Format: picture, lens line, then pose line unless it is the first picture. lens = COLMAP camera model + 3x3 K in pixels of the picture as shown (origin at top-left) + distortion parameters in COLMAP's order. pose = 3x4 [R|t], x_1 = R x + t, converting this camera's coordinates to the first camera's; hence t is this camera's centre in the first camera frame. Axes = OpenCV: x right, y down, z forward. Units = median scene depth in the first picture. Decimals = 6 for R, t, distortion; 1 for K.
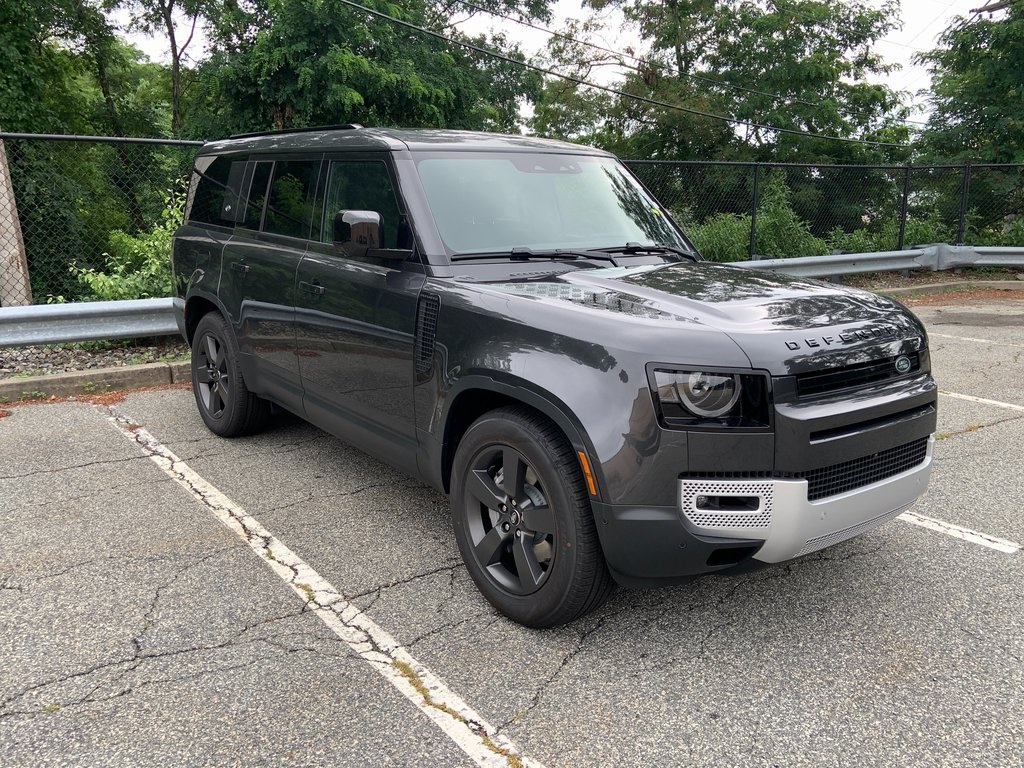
lens RADIAL K [[875.1, 0, 507.3], [0, 875.1, 377.0], [0, 0, 1]] dist [0.083789, -0.018464]
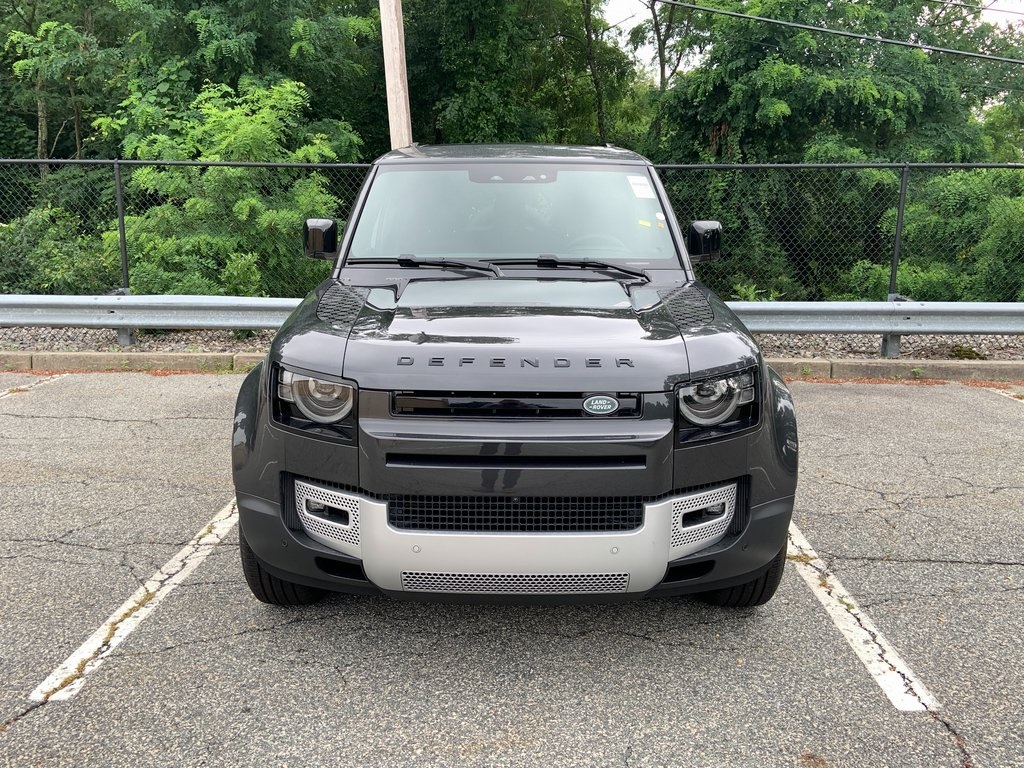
lens RADIAL K [[875.1, 0, 503.3], [0, 875.1, 383.2], [0, 0, 1]] dist [0.083789, -0.018464]
pose [[0.787533, 0.118568, -0.604759, 0.965164], [-0.127855, 0.991401, 0.027876, -0.051273], [0.602864, 0.055368, 0.795921, 0.322928]]
